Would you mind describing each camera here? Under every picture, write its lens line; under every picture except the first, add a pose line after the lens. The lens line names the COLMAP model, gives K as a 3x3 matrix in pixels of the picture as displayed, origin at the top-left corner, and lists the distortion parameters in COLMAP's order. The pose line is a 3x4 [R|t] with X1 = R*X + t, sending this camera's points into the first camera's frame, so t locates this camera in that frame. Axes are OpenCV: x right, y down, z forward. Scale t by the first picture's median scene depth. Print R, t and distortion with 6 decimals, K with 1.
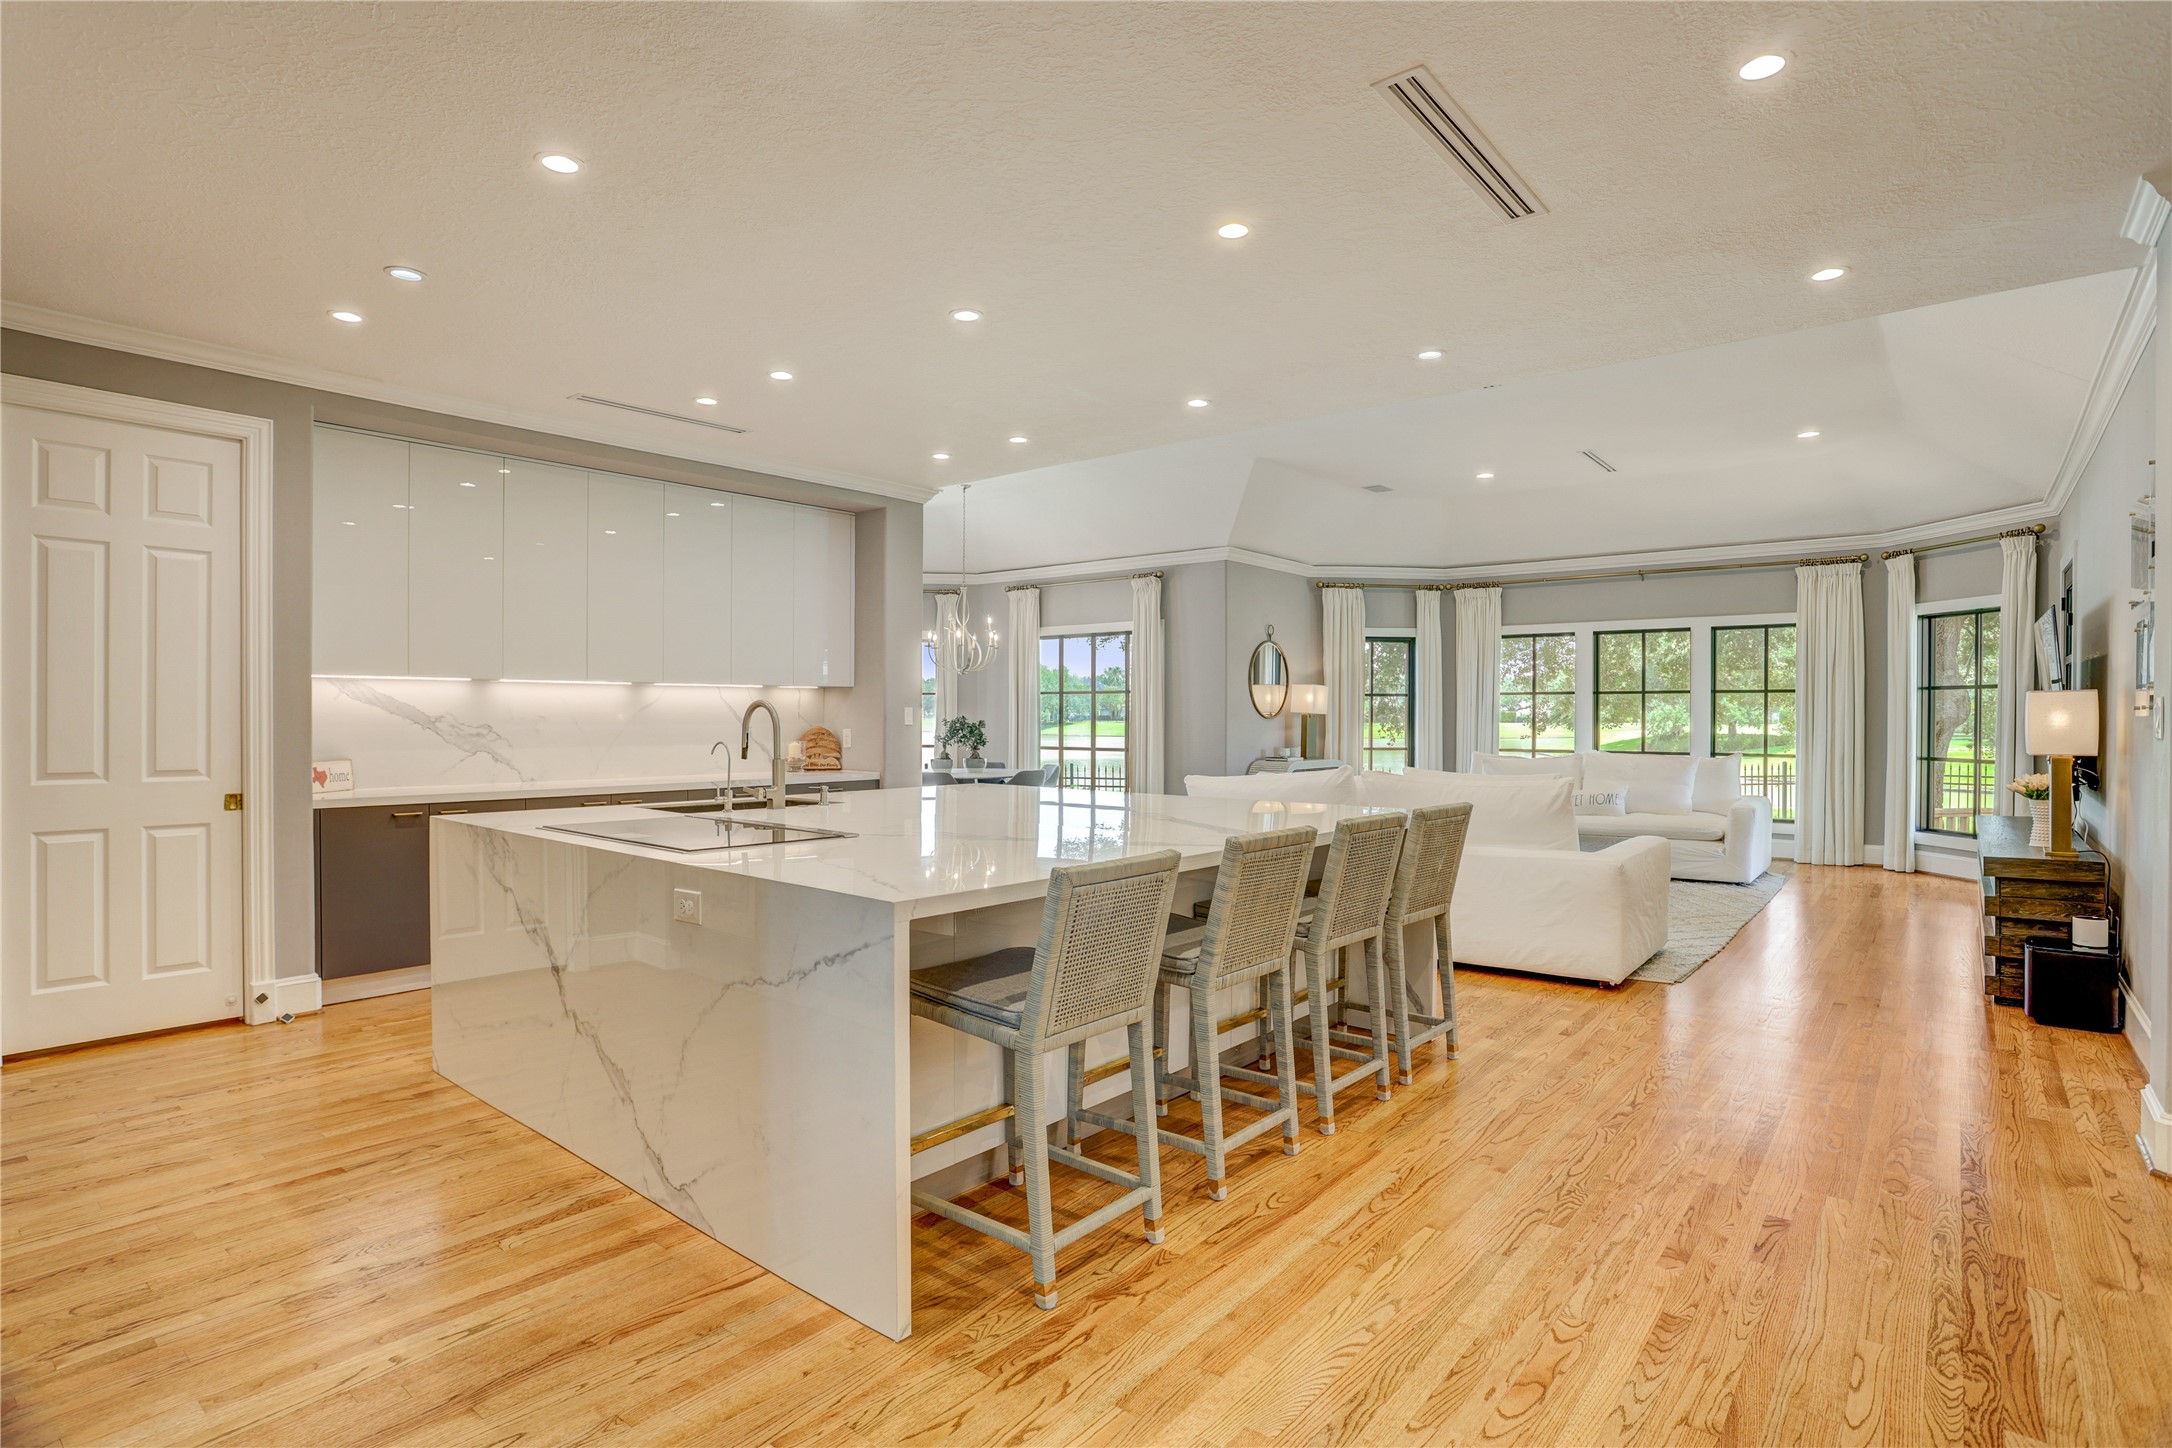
lens RADIAL K [[1125.2, 0, 1100.8], [0, 1125.2, 701.3], [0, 0, 1]] dist [-0.050696, 0.011458]
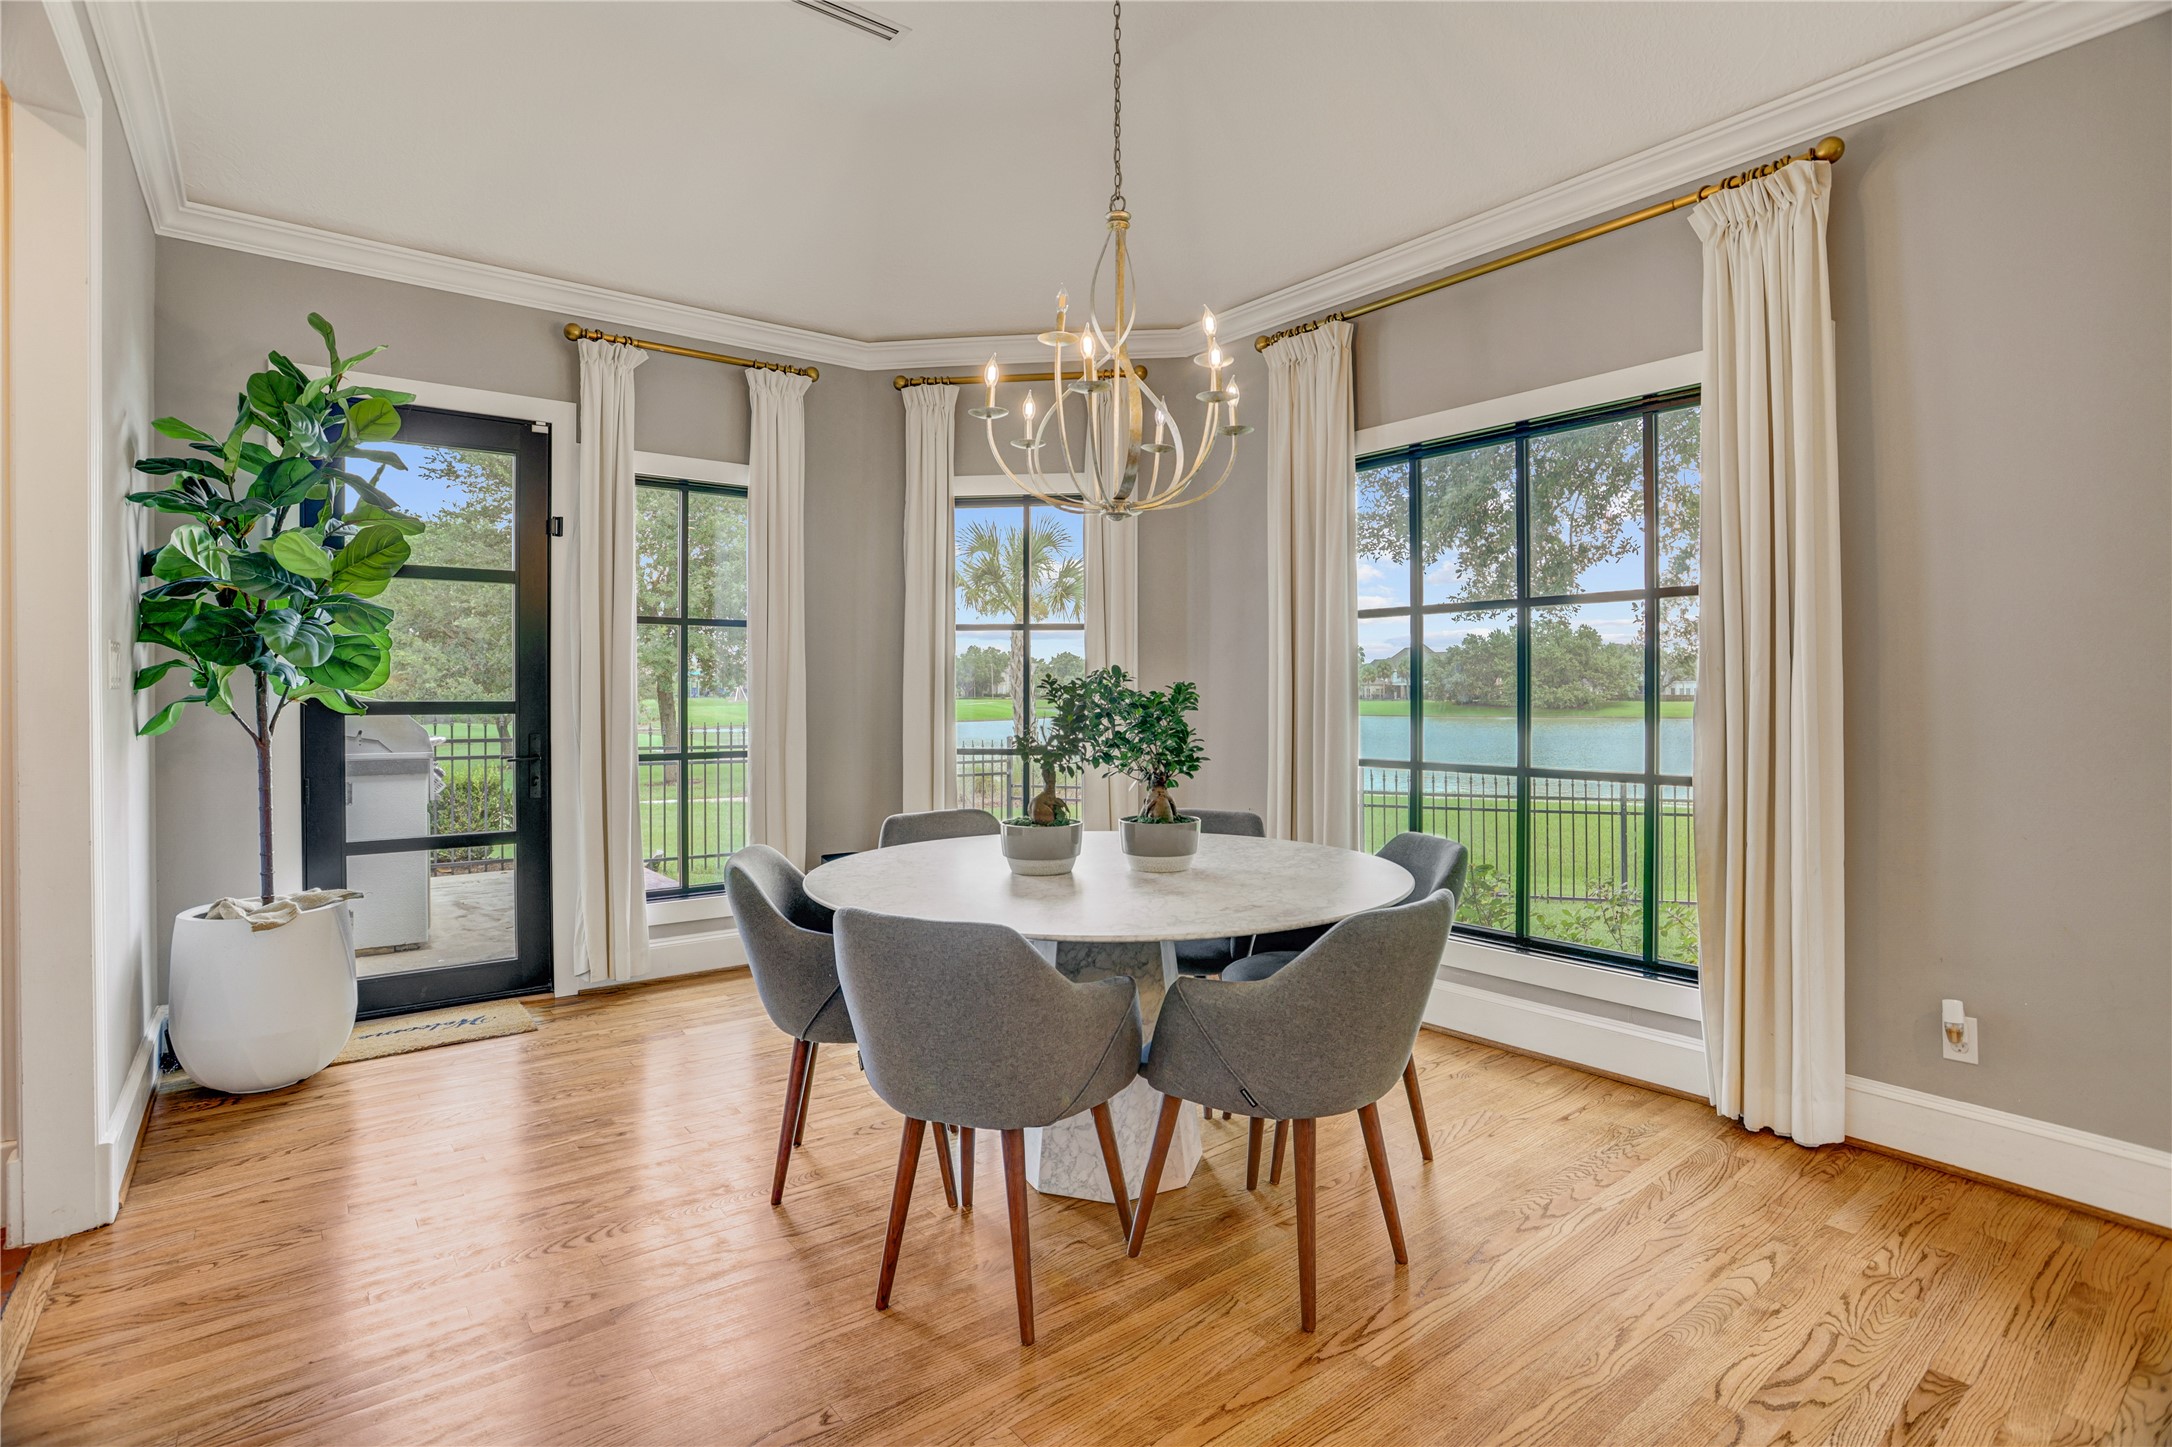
lens RADIAL K [[1047.5, 0, 1090.5], [0, 1047.5, 714.7], [0, 0, 1]] dist [-0.047266, 0.009701]
pose [[0.975406, 0.000462, -0.220417, -0.068792], [0.001078, 0.999976, 0.006865, 0.022404], [0.220415, -0.006934, 0.975381, 0.719681]]
